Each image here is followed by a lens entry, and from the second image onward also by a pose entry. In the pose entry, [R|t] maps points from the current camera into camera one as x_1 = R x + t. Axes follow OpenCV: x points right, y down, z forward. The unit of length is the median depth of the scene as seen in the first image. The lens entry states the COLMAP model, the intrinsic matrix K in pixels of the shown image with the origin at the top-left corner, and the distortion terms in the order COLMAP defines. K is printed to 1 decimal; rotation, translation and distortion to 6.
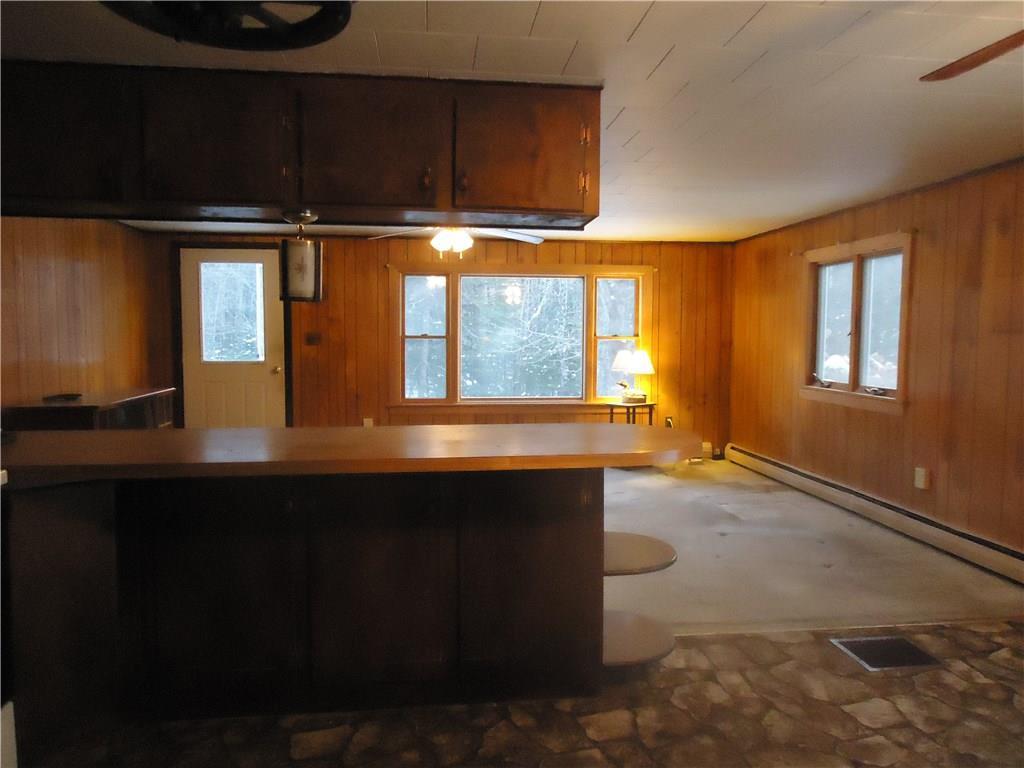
lens RADIAL K [[738.7, 0, 512.0], [0, 738.7, 384.0], [0, 0, 1]] dist [-0.008653, -0.003790]
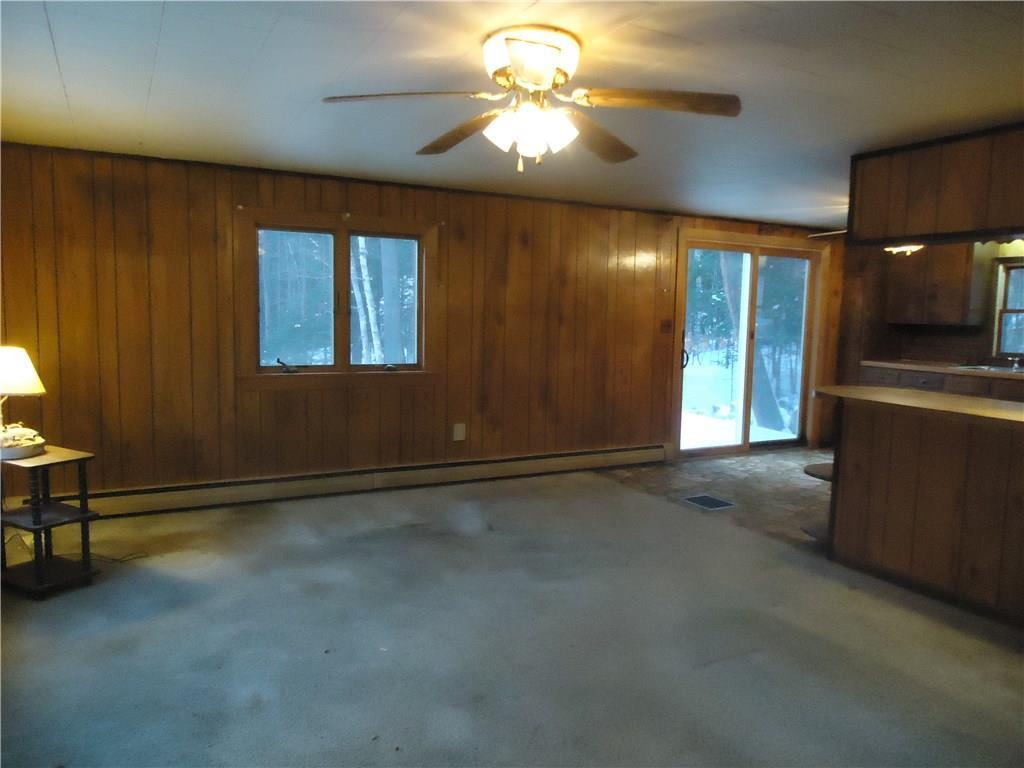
lens RADIAL K [[738.7, 0, 512.0], [0, 738.7, 384.0], [0, 0, 1]] dist [-0.008653, -0.003790]
pose [[-0.367194, -0.112911, 0.923266, -0.388448], [0.030929, 0.990574, 0.133444, -0.072176], [-0.929630, 0.077556, -0.360240, 0.856288]]
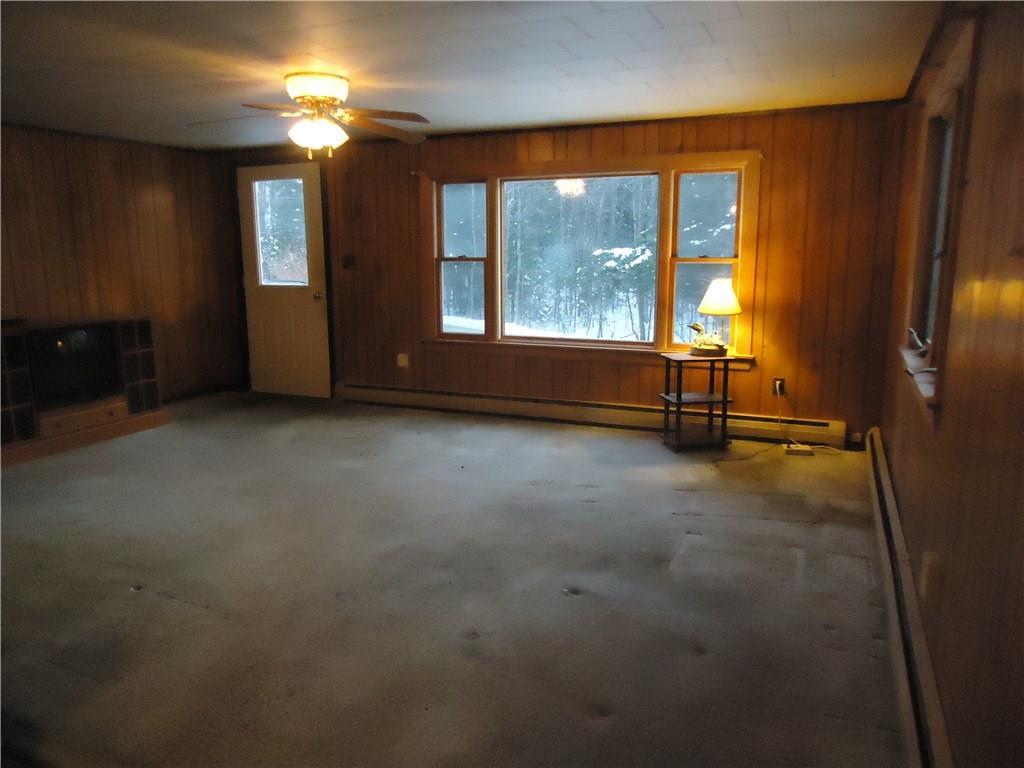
lens RADIAL K [[738.7, 0, 512.0], [0, 738.7, 384.0], [0, 0, 1]] dist [-0.008653, -0.003790]
pose [[0.863779, 0.082557, -0.497061, 0.351421], [-0.026882, 0.992632, 0.118153, -0.024400], [0.503152, -0.088696, 0.859634, 0.308514]]
